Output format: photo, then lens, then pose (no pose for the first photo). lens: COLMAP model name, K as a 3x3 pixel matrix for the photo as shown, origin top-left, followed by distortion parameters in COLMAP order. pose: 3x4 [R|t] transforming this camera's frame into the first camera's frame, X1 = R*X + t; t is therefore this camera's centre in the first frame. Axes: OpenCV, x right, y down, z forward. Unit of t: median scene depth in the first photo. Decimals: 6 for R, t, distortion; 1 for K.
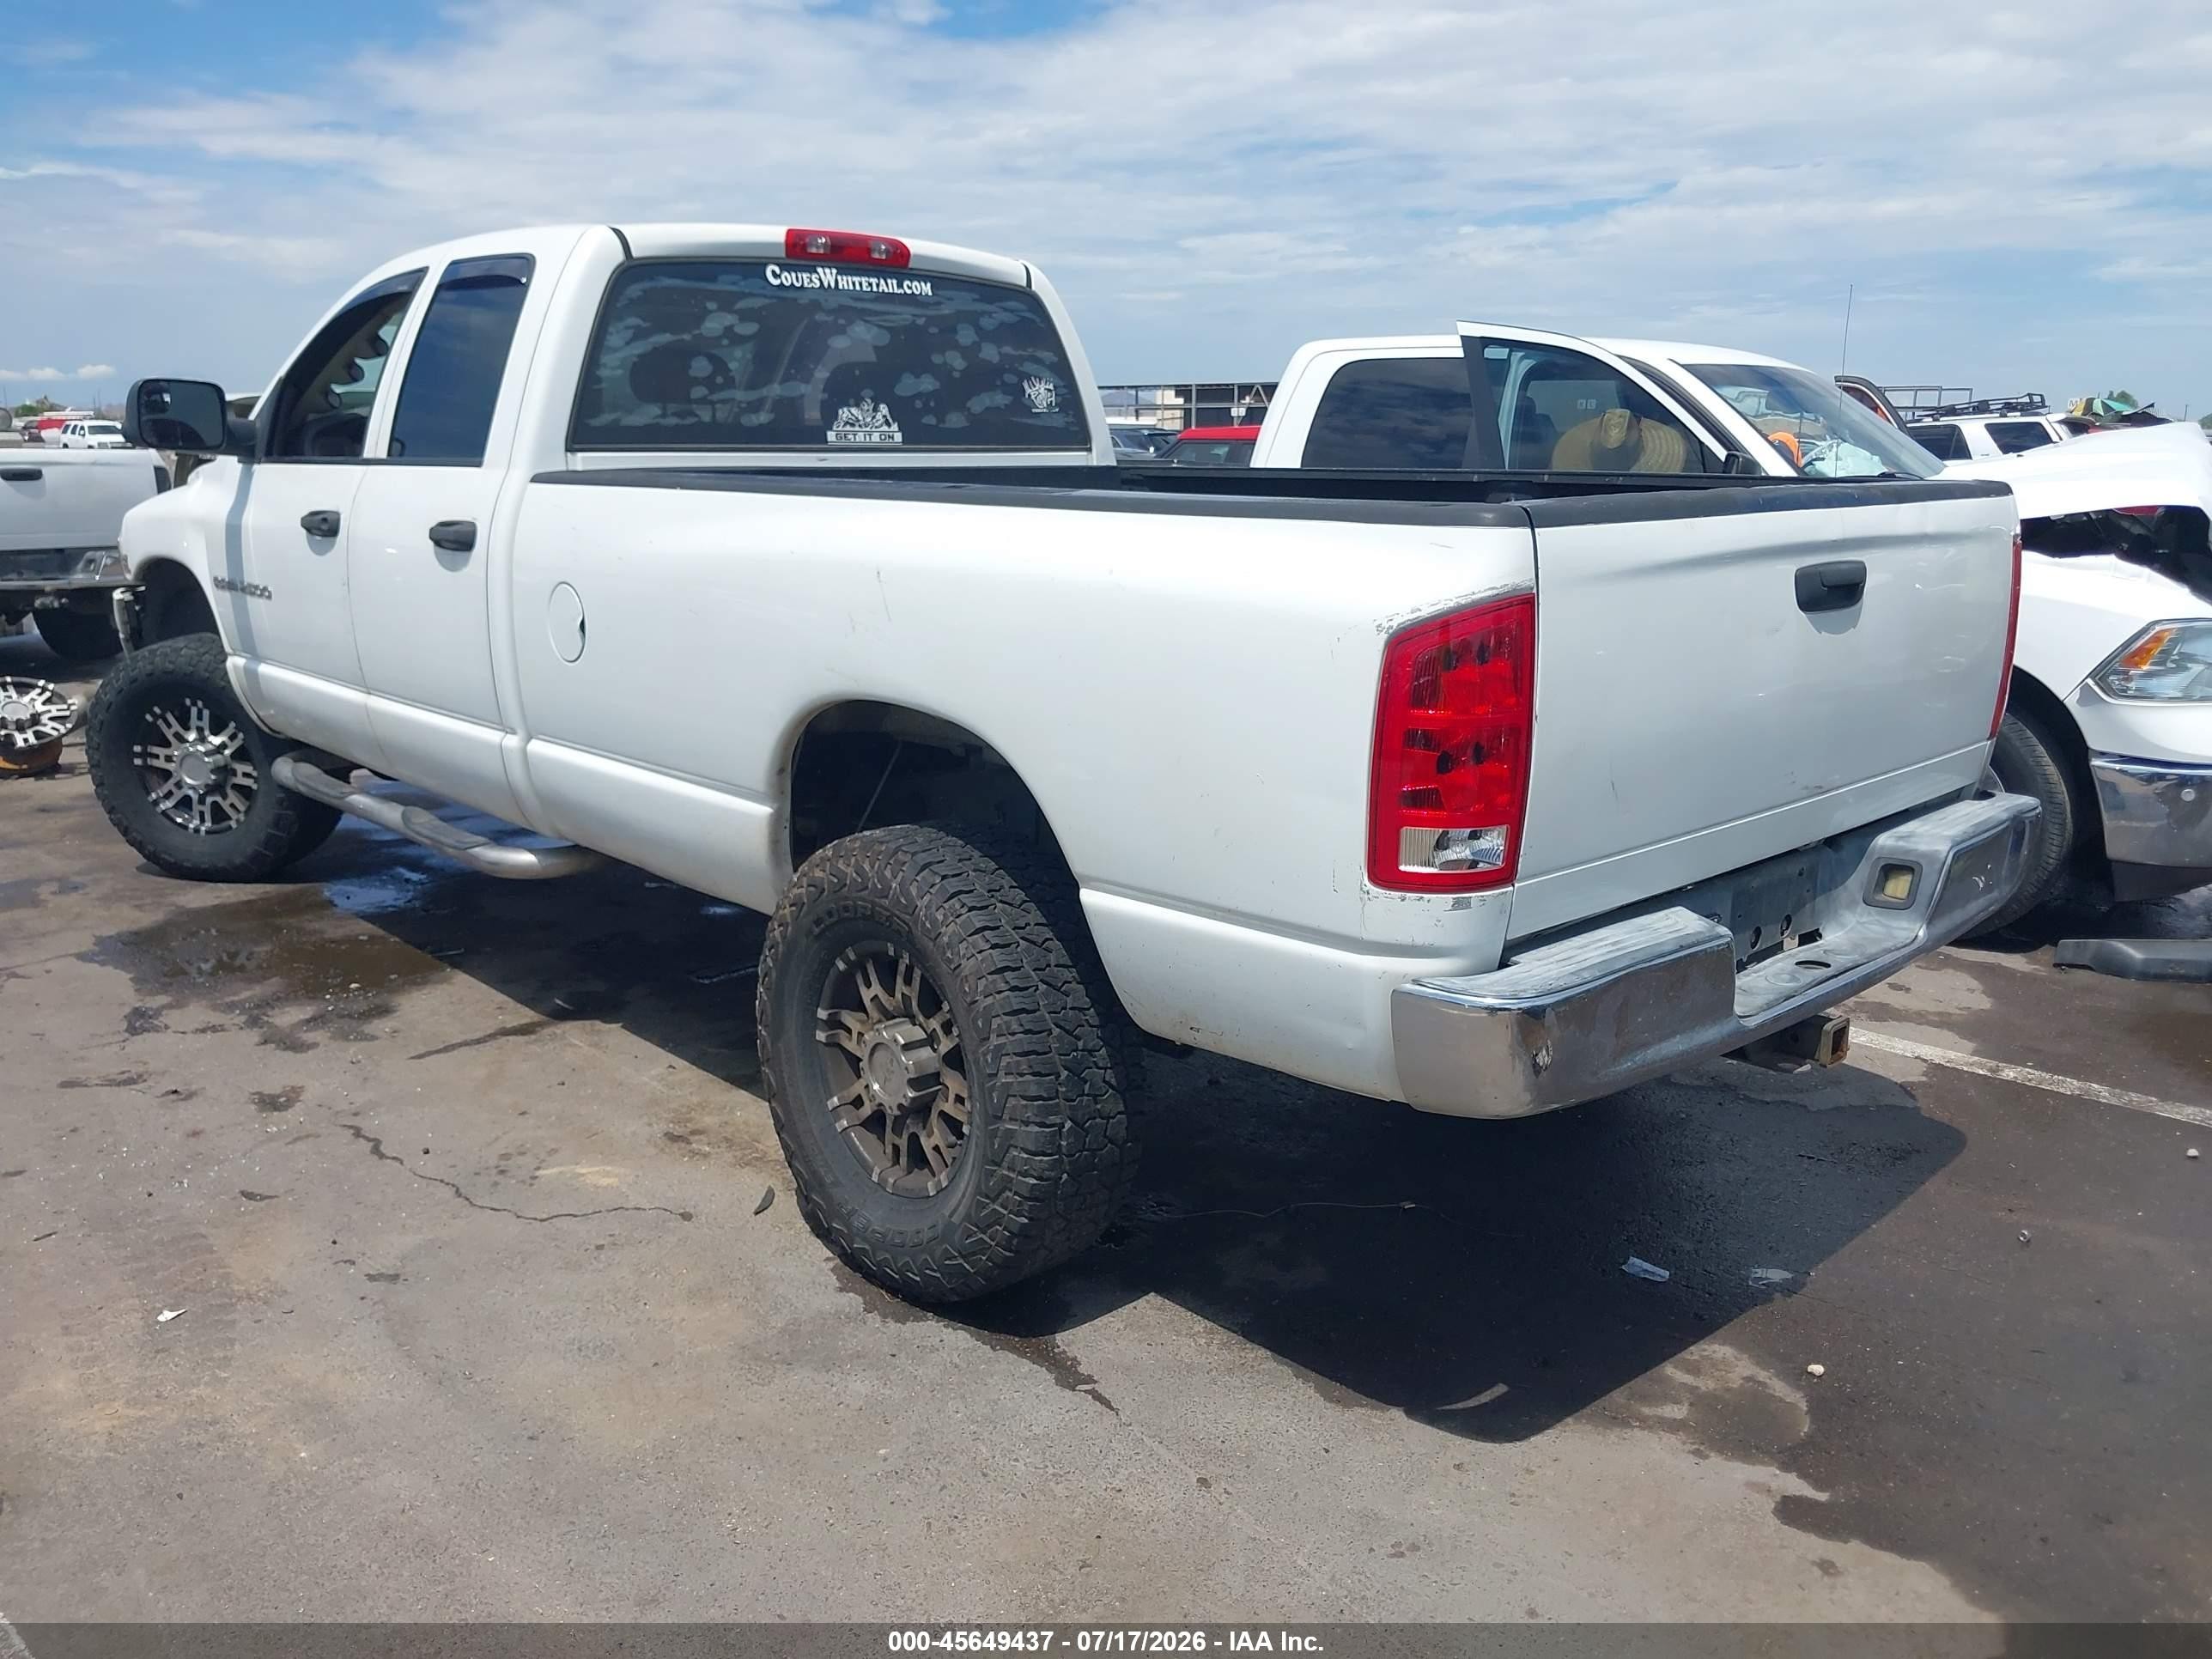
lens RADIAL K [[1744.4, 0, 1142.7], [0, 1744.4, 864.7], [0, 0, 1]] dist [-0.014307, -0.008080]
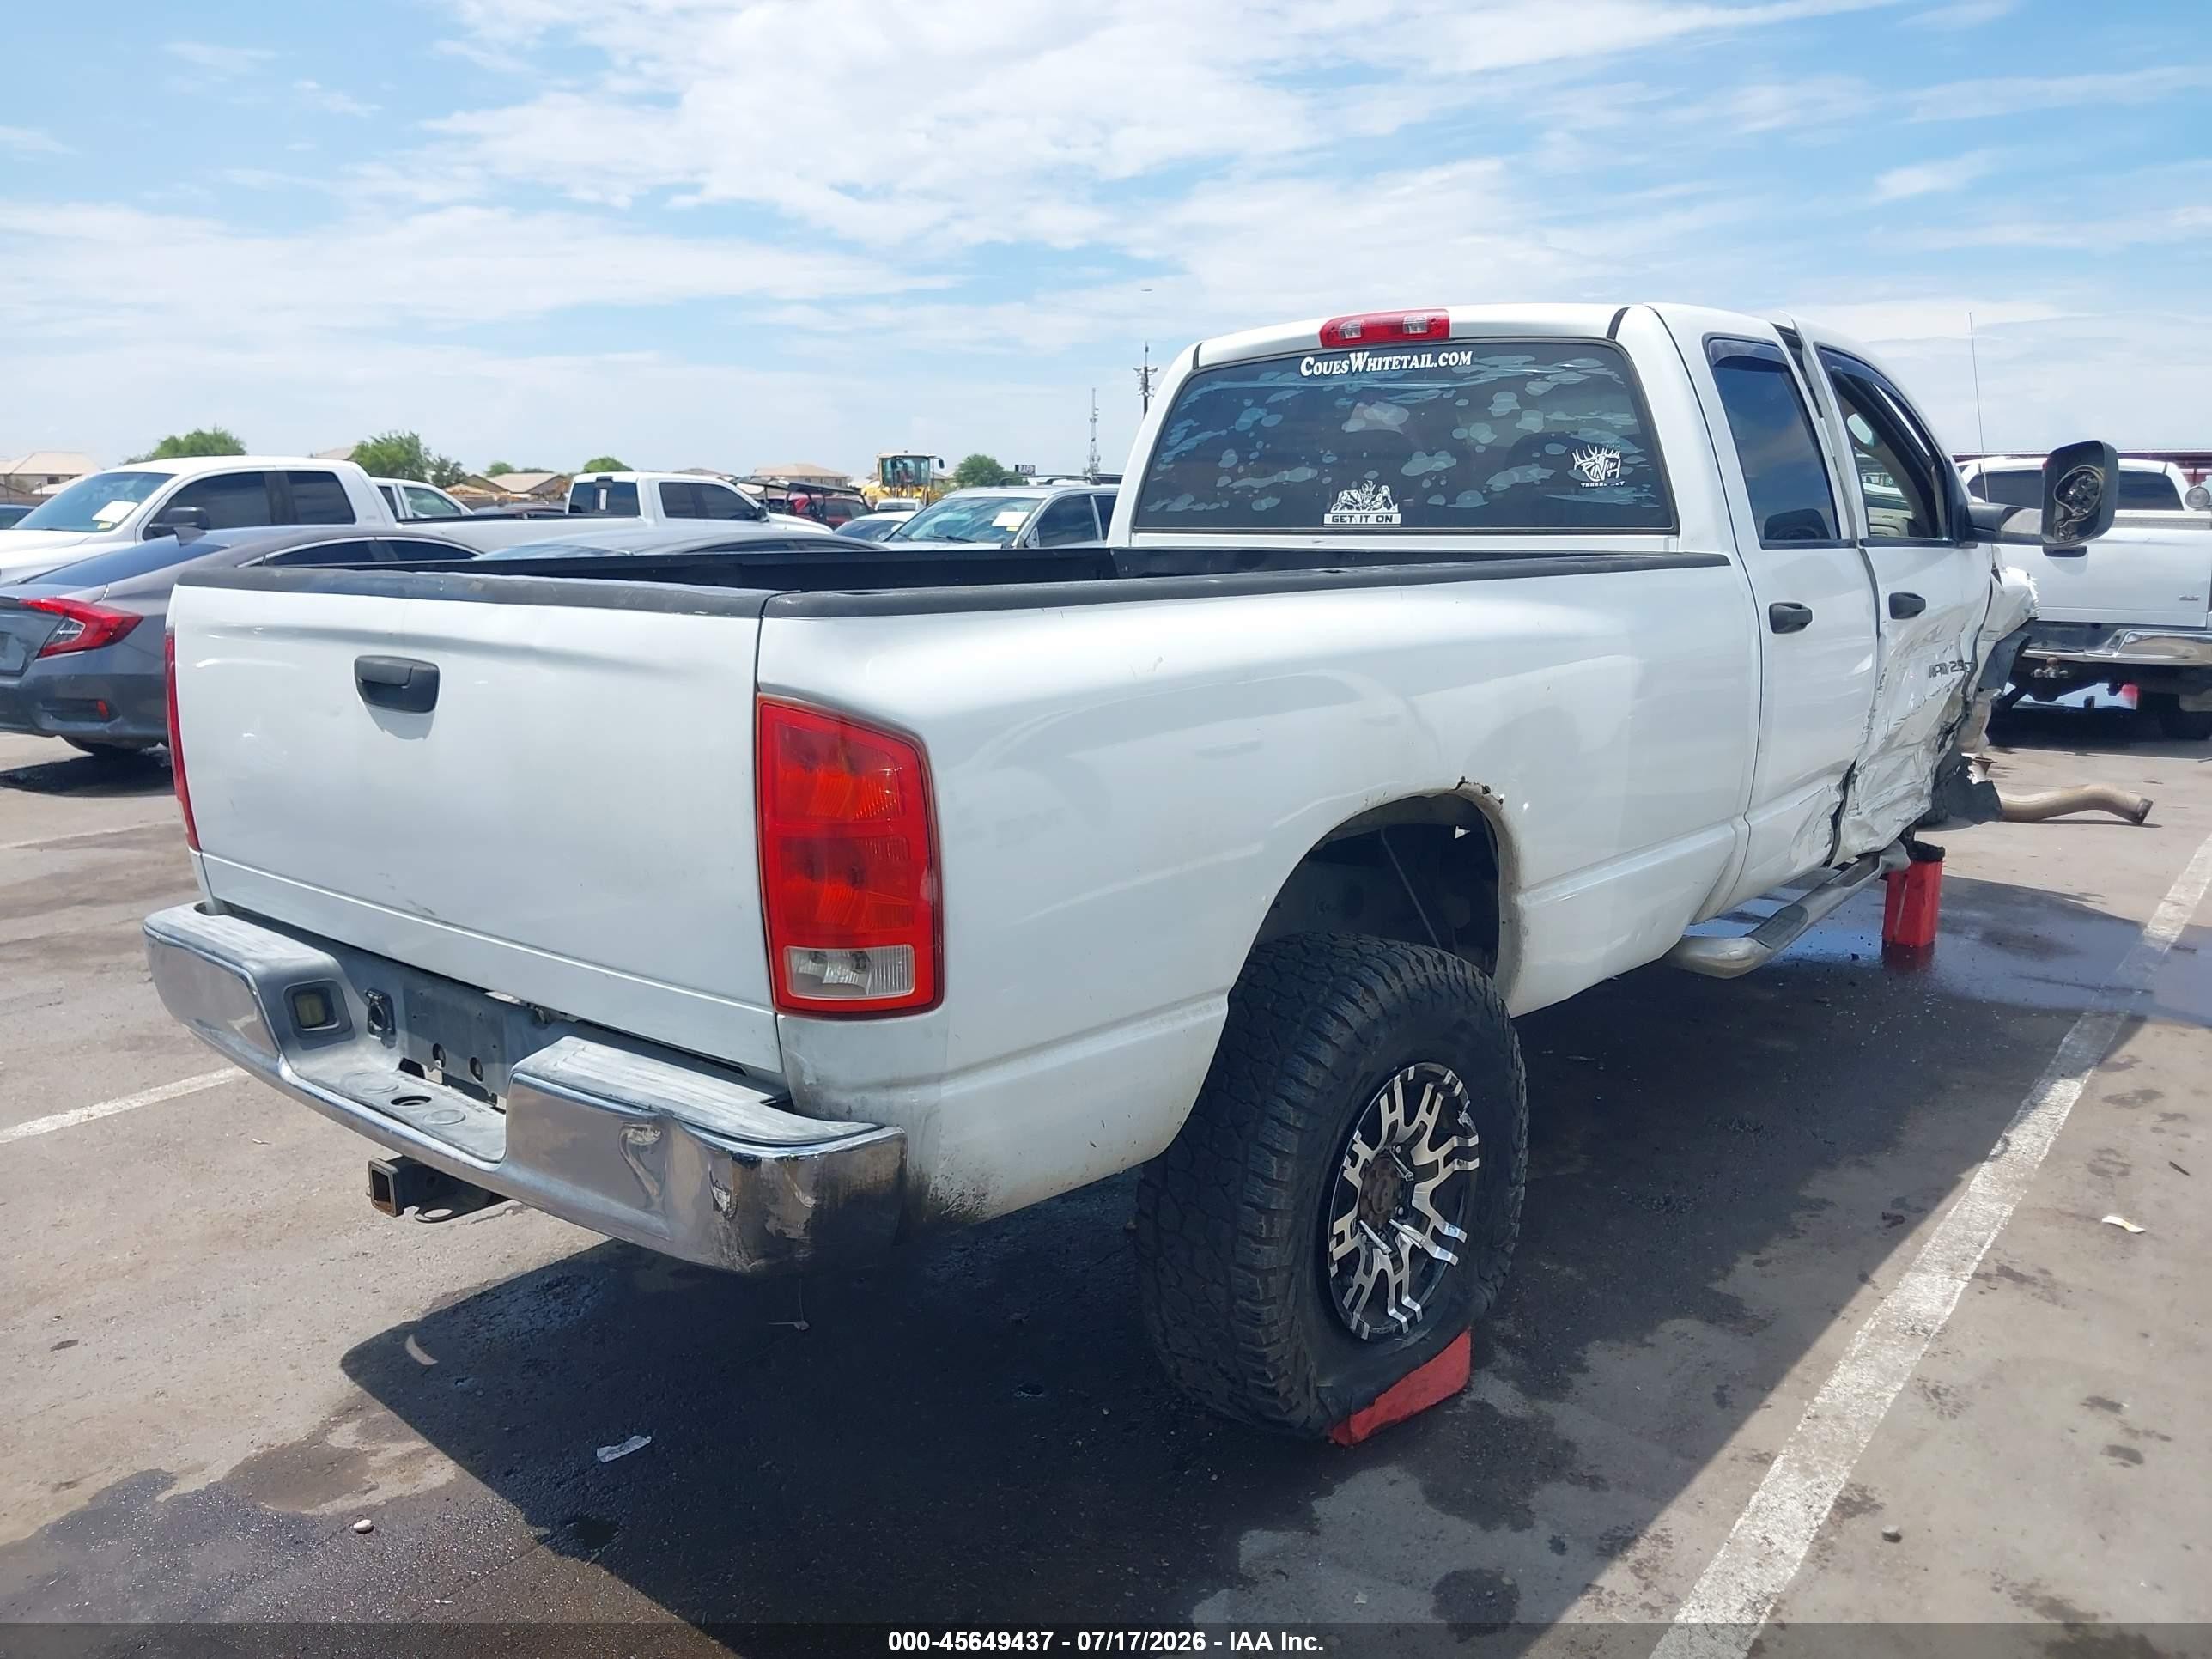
lens RADIAL K [[1744.4, 0, 1142.7], [0, 1744.4, 864.7], [0, 0, 1]] dist [-0.014307, -0.008080]
pose [[0.098755, 0.190214, -0.976763, 0.840534], [-0.231914, 0.958932, 0.163294, -0.194079], [0.967710, 0.210399, 0.138813, 0.799700]]
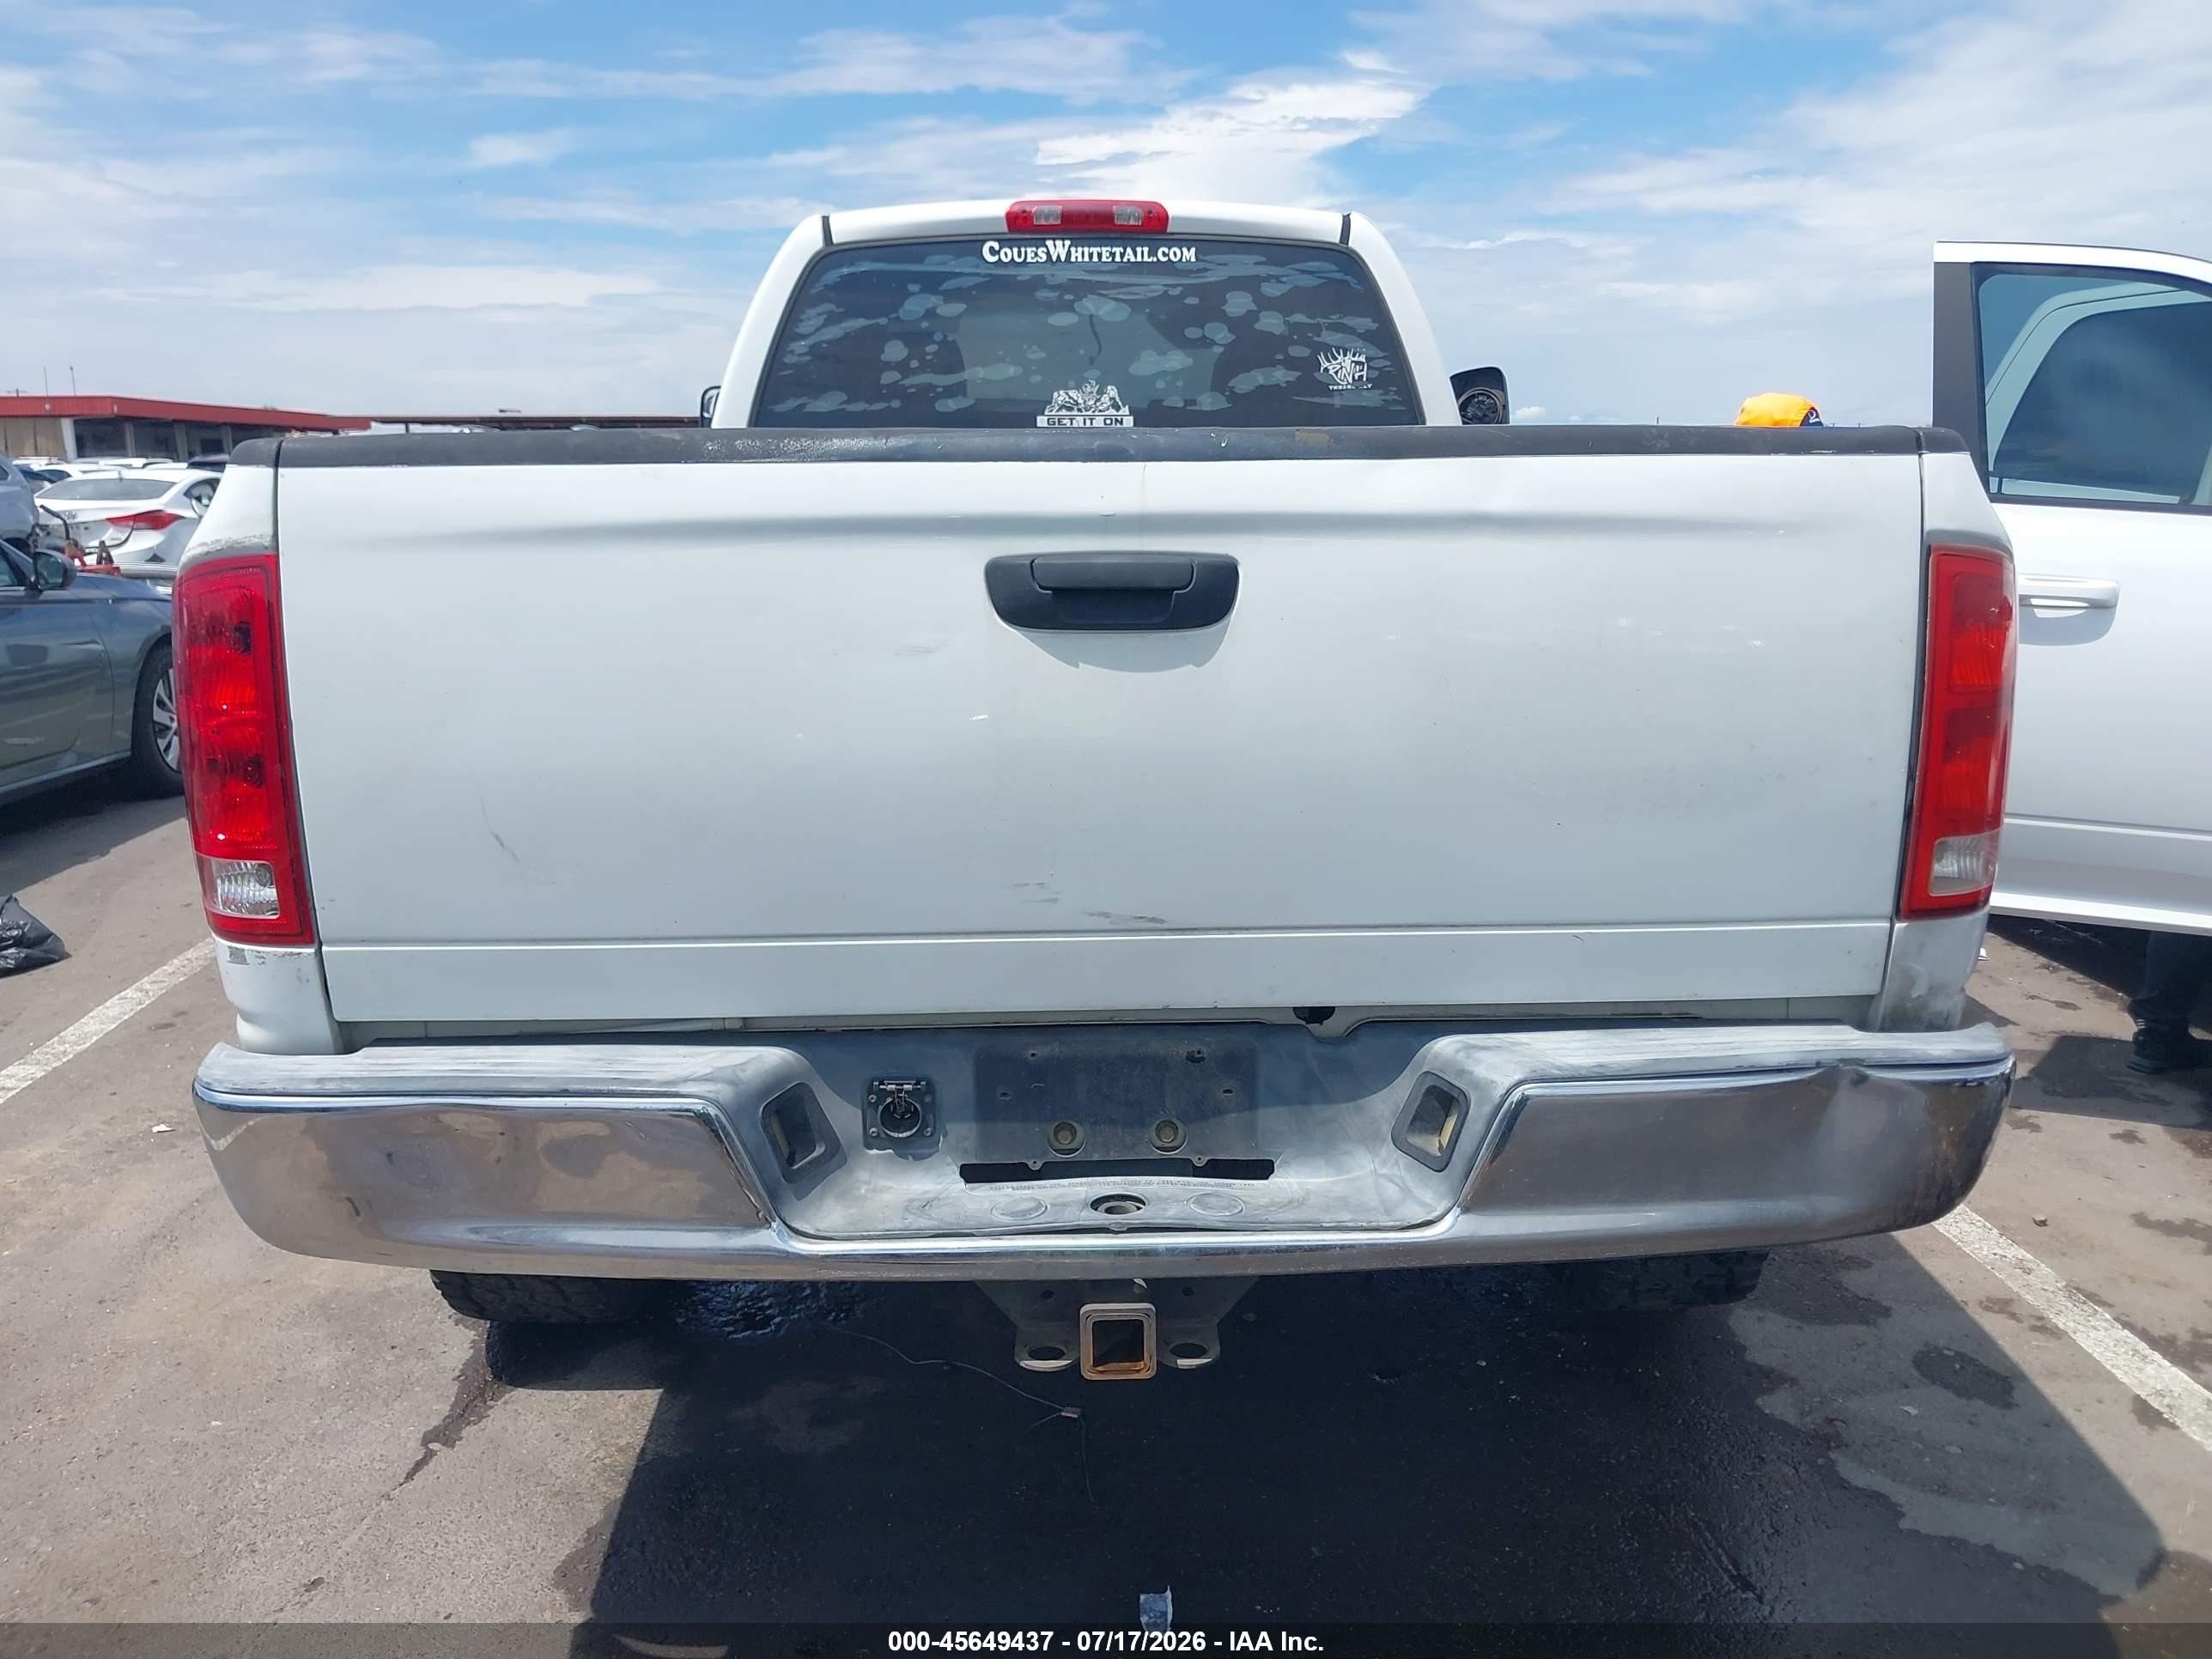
lens RADIAL K [[1720.6, 0, 1141.6], [0, 1720.6, 834.8], [0, 0, 1]] dist [0.098203, -0.185332]
pose [[0.740652, 0.131620, -0.658871, 0.507655], [-0.152403, 0.987975, 0.026044, -0.057783], [0.654376, 0.081124, 0.751805, 0.352123]]
